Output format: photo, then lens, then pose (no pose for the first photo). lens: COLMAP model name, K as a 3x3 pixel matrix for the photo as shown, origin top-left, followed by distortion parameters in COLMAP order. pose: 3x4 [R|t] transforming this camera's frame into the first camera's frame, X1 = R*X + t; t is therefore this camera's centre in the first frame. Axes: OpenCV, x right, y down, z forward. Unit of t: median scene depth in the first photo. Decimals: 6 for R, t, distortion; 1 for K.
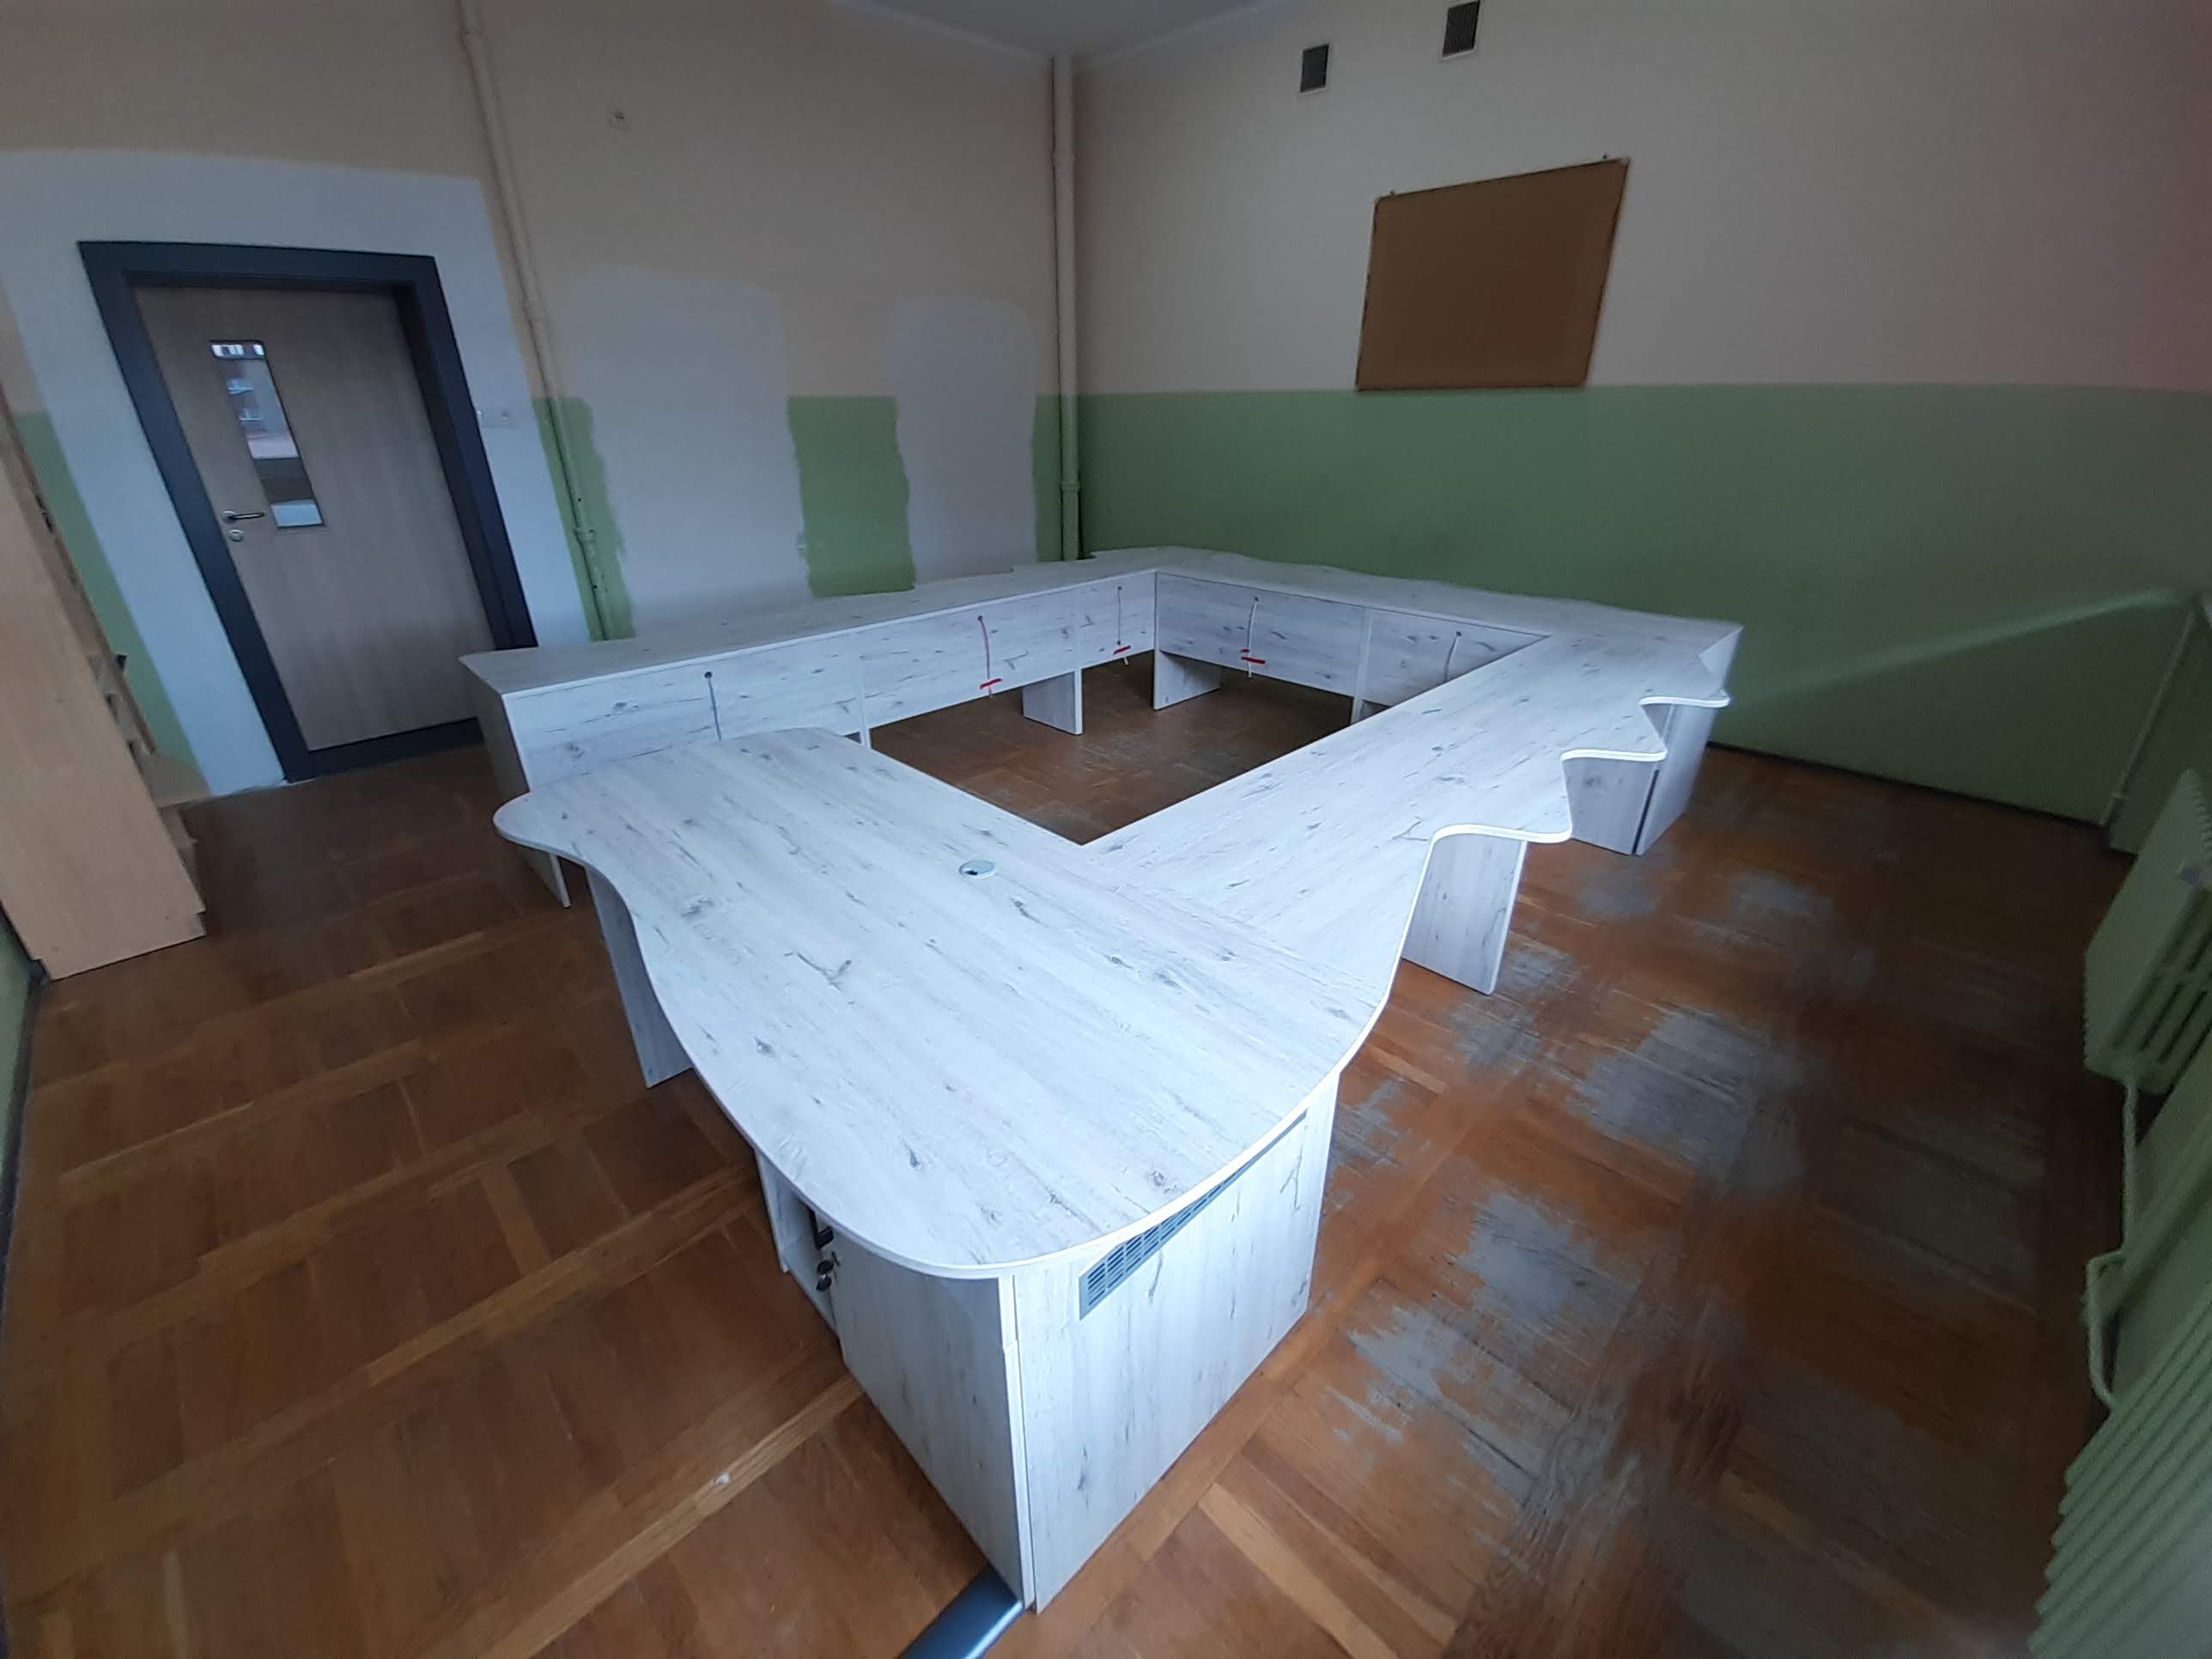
lens RADIAL K [[887.5, 0, 1080.3], [0, 887.5, 809.3], [0, 0, 1]] dist [0.007784, -0.012216]
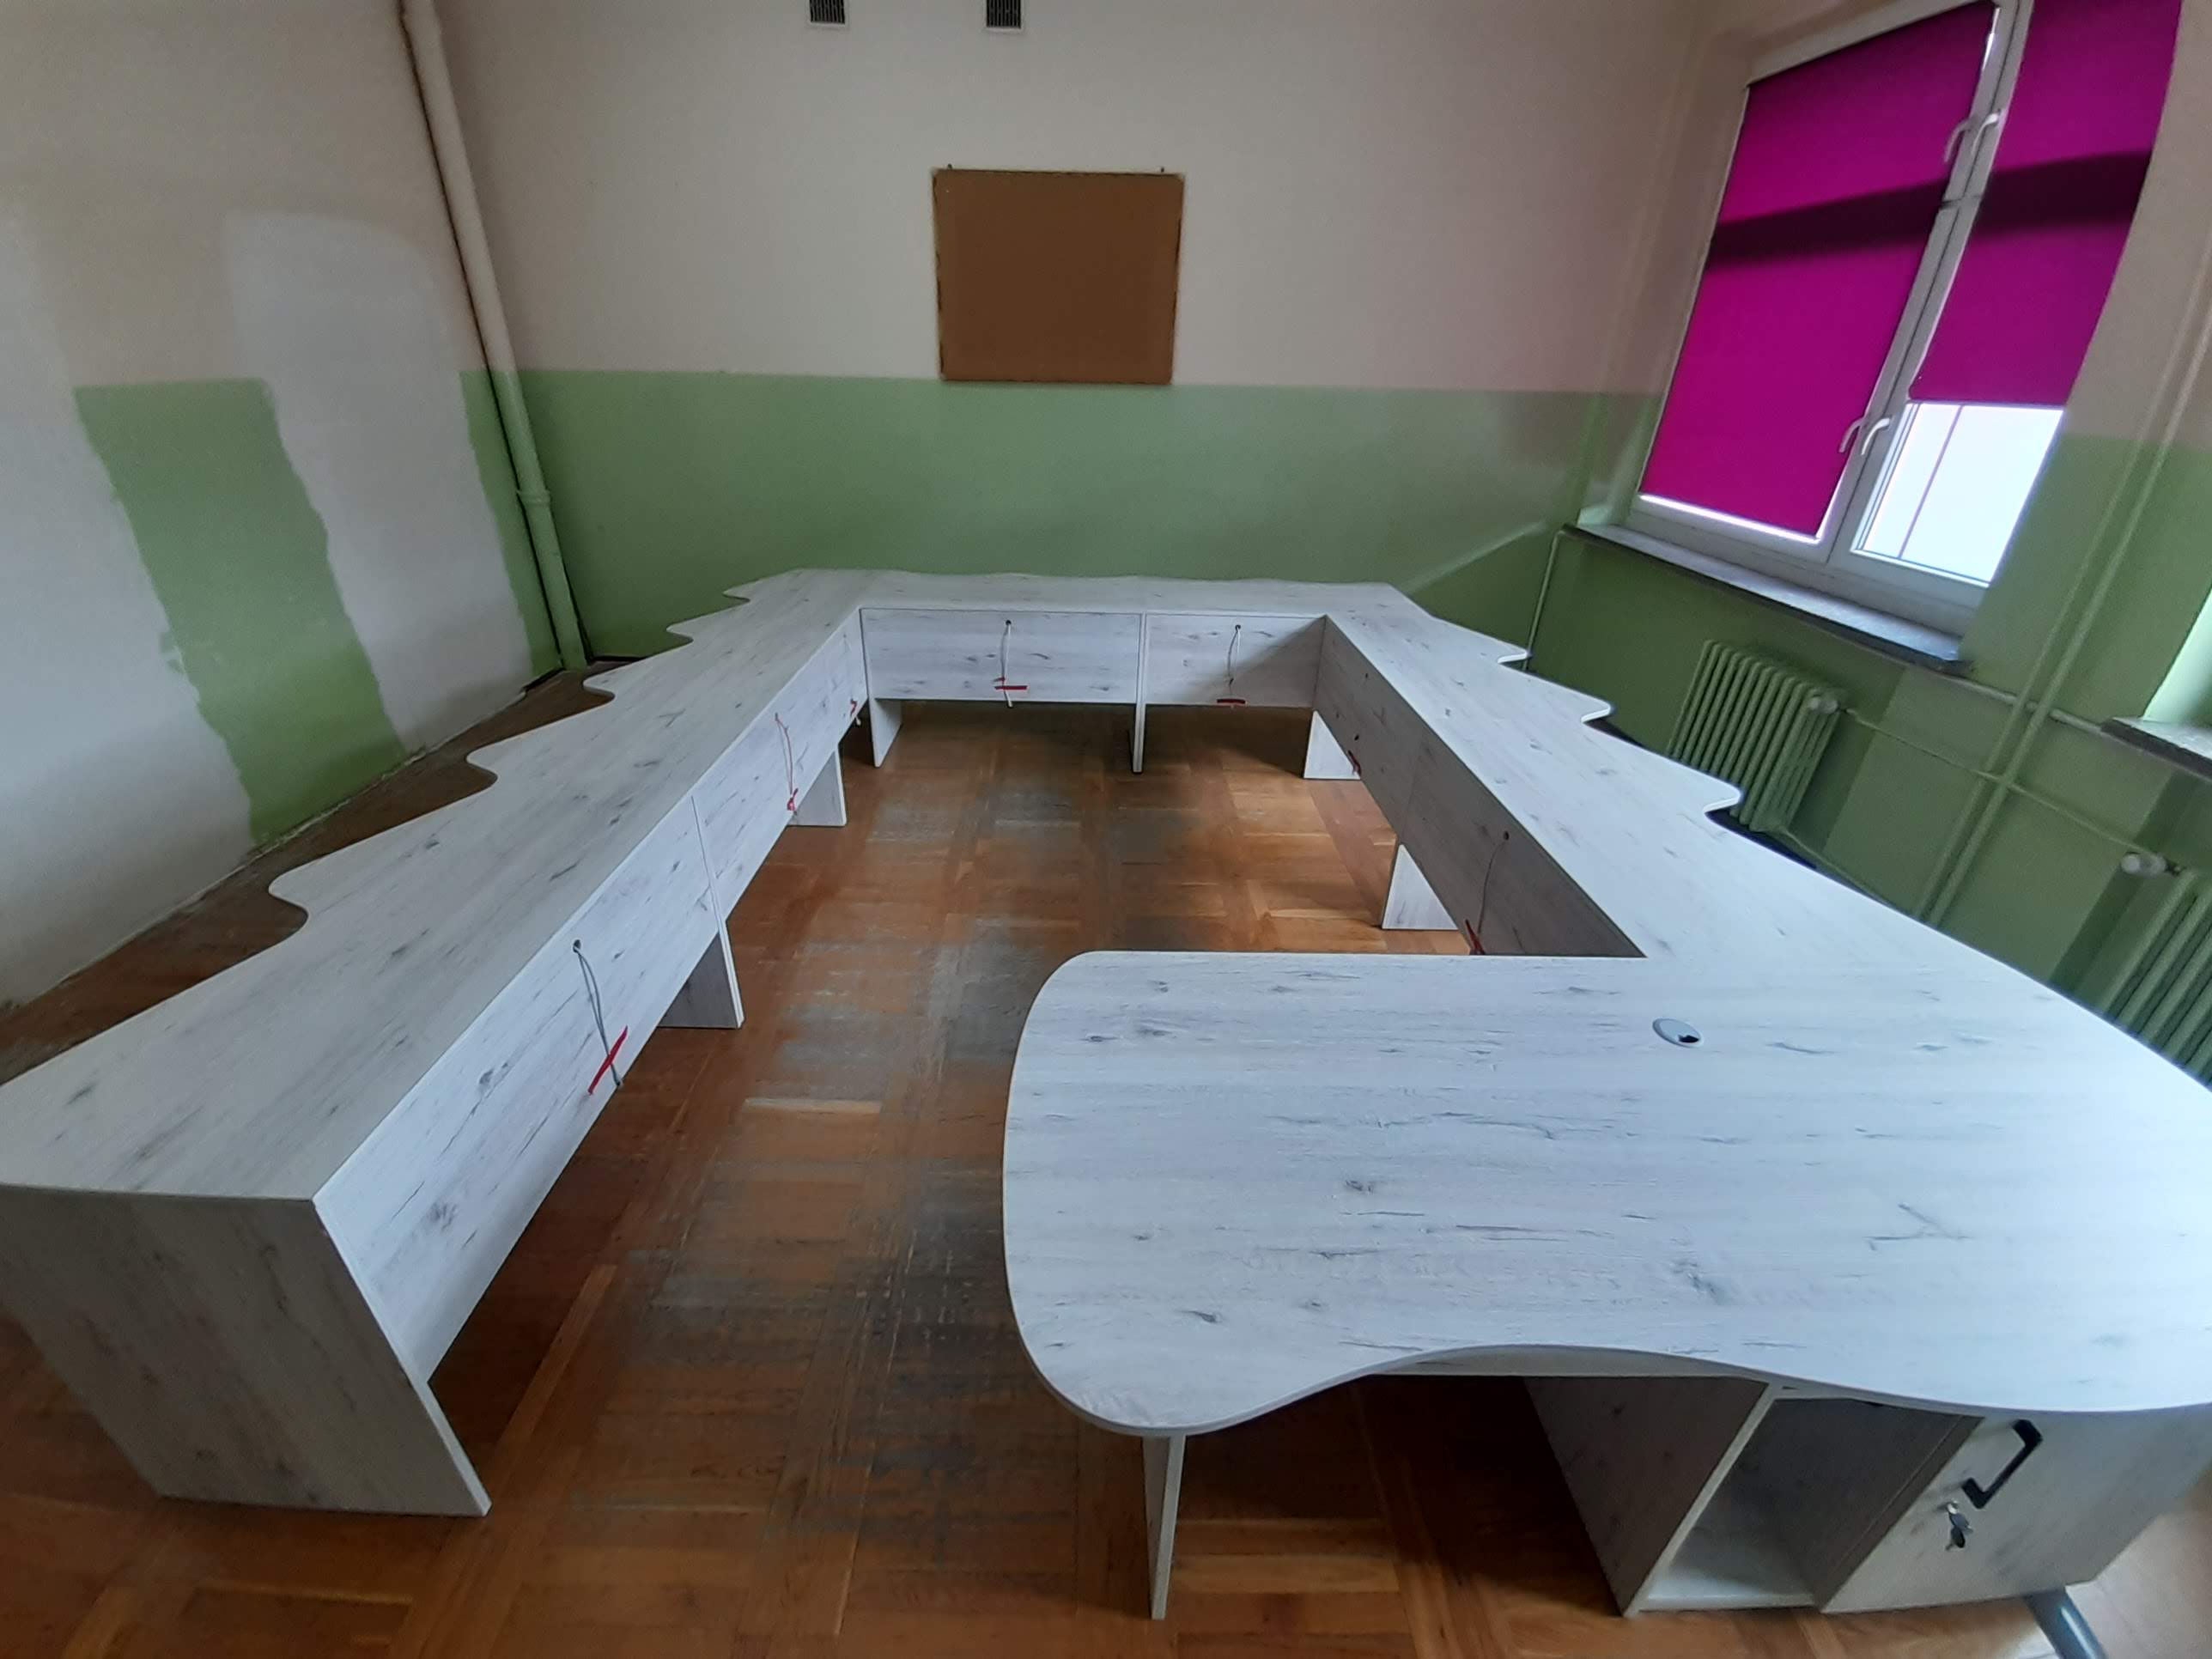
lens RADIAL K [[887.5, 0, 1080.3], [0, 887.5, 809.3], [0, 0, 1]] dist [0.007784, -0.012216]
pose [[0.689681, -0.305336, 0.656590, -0.791271], [0.276961, 0.949036, 0.150414, -0.334341], [-0.669054, 0.078112, 0.739098, 0.576457]]
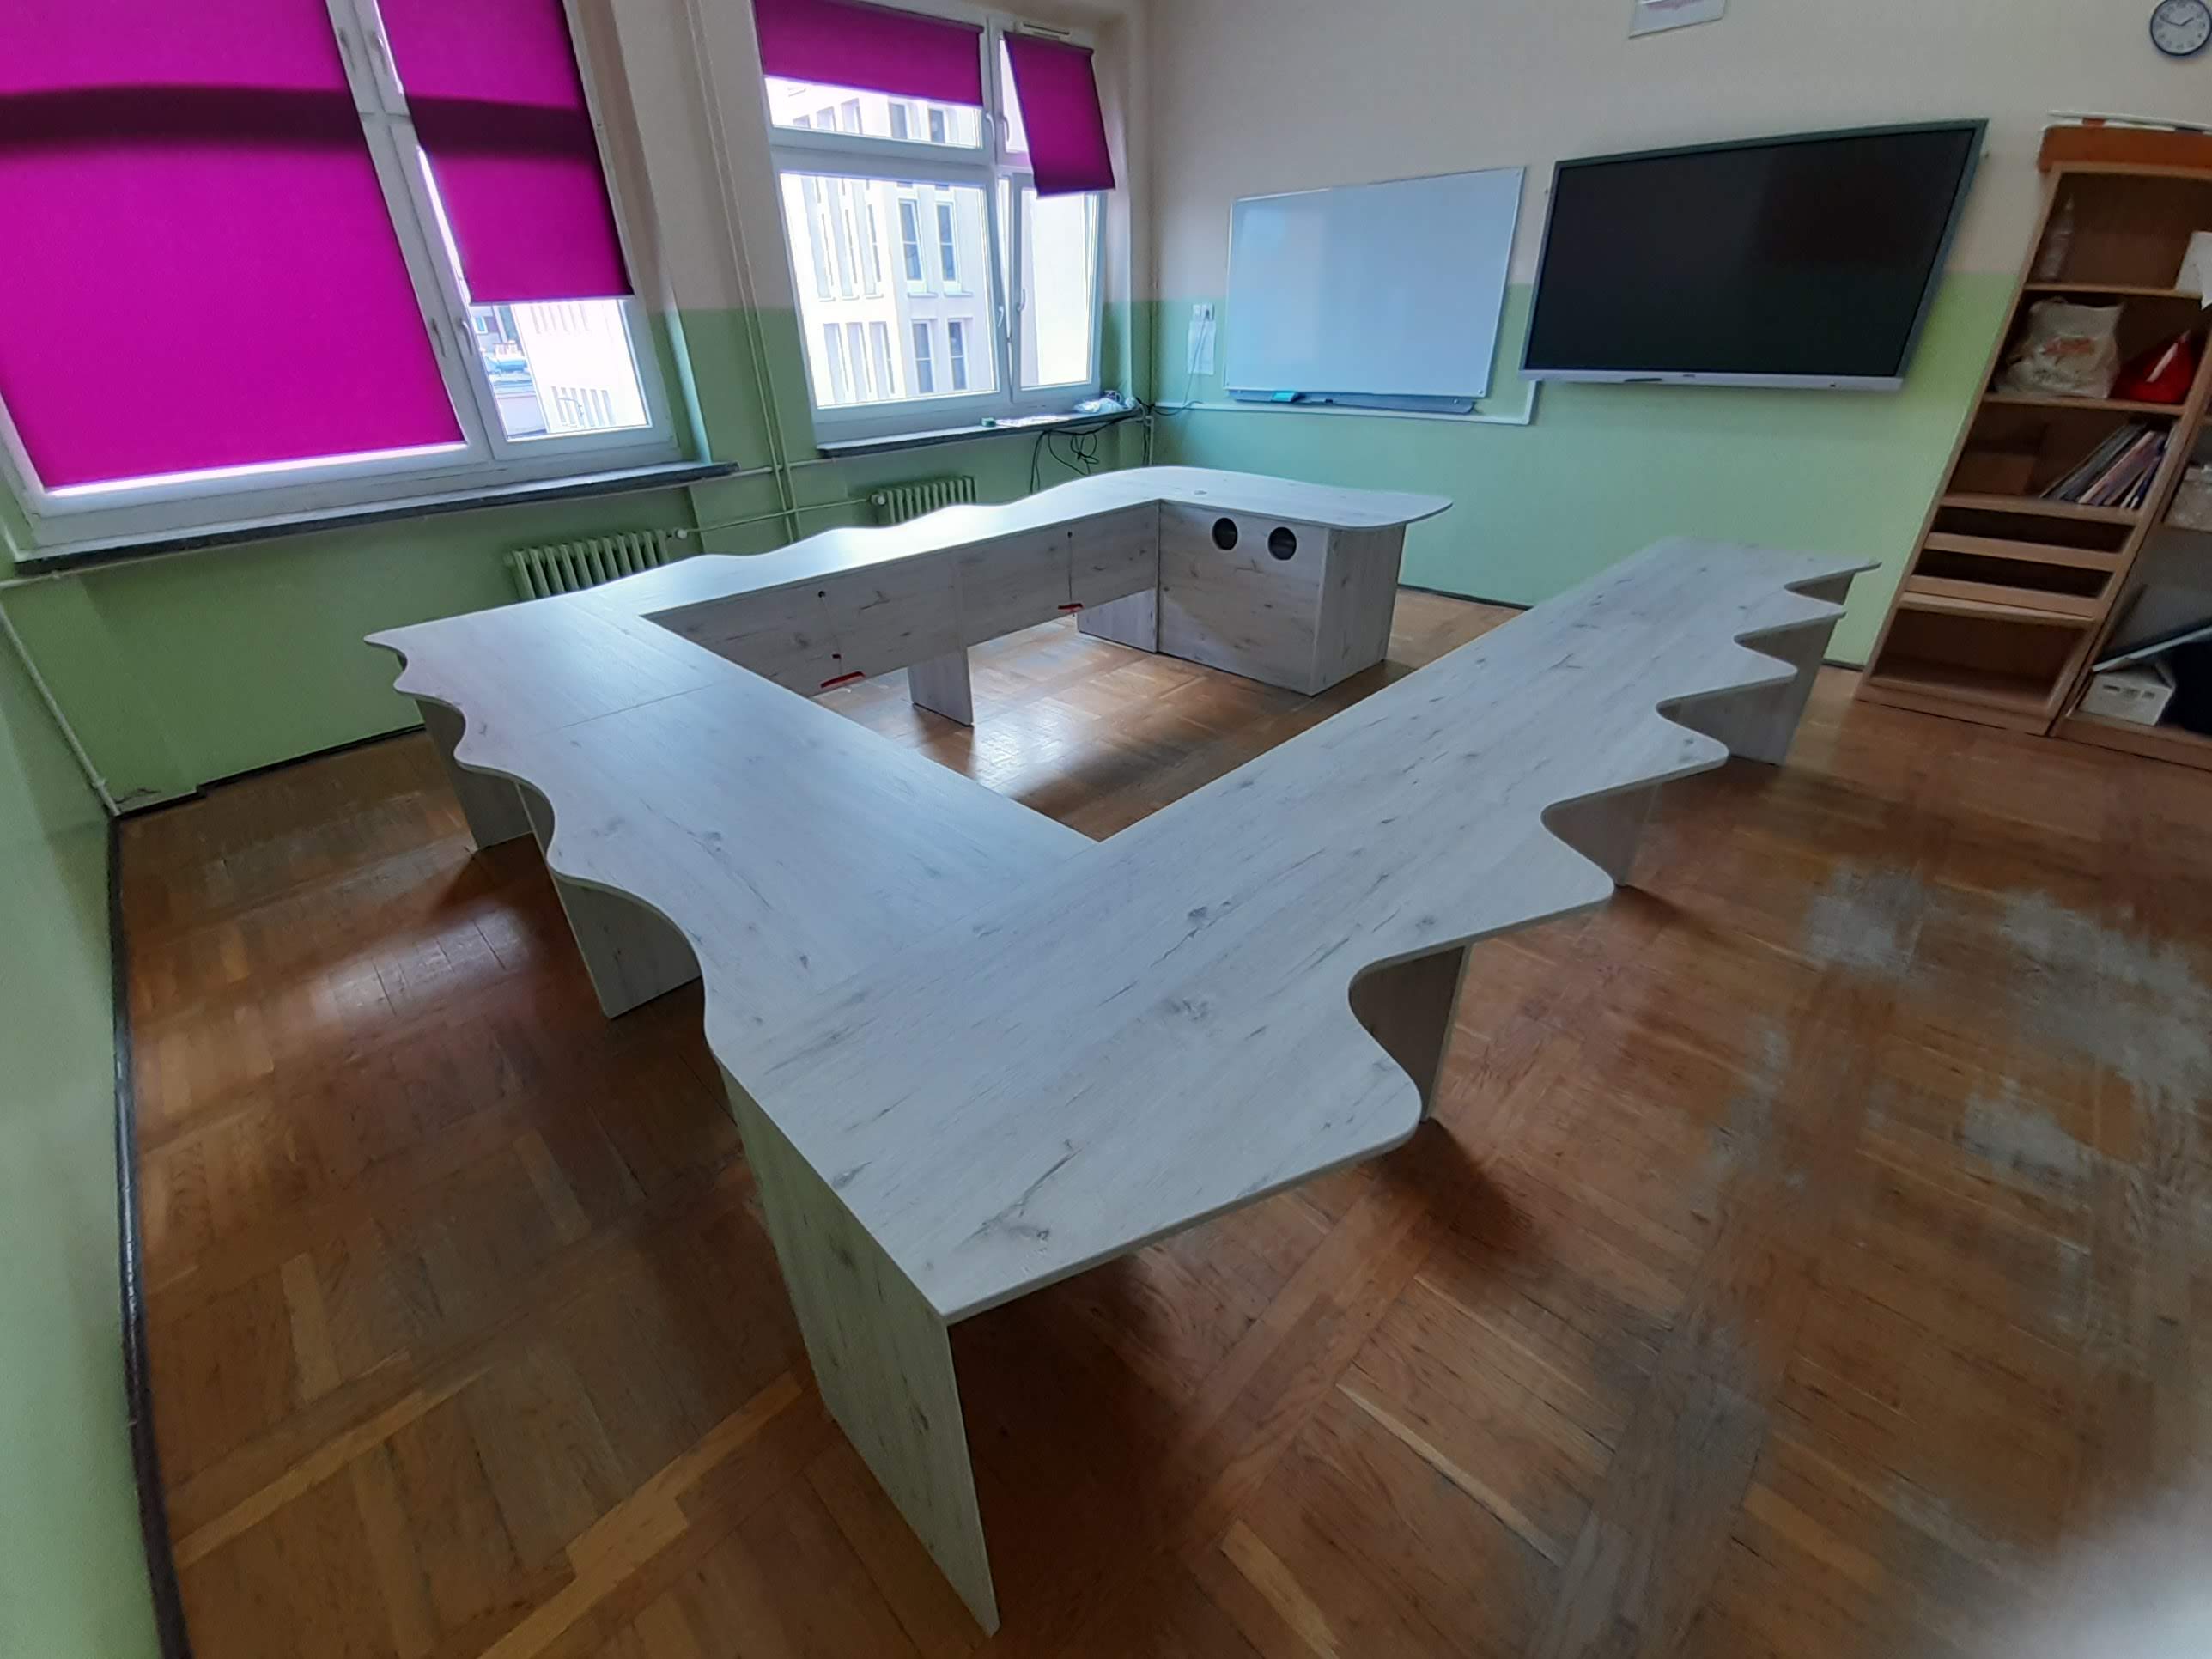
lens RADIAL K [[887.5, 0, 1080.3], [0, 887.5, 809.3], [0, 0, 1]] dist [0.007784, -0.012216]
pose [[-0.999054, 0.042719, 0.008114, 0.193773], [0.031748, 0.589121, 0.807421, -1.142550], [0.029712, 0.806915, -0.589920, 2.510201]]
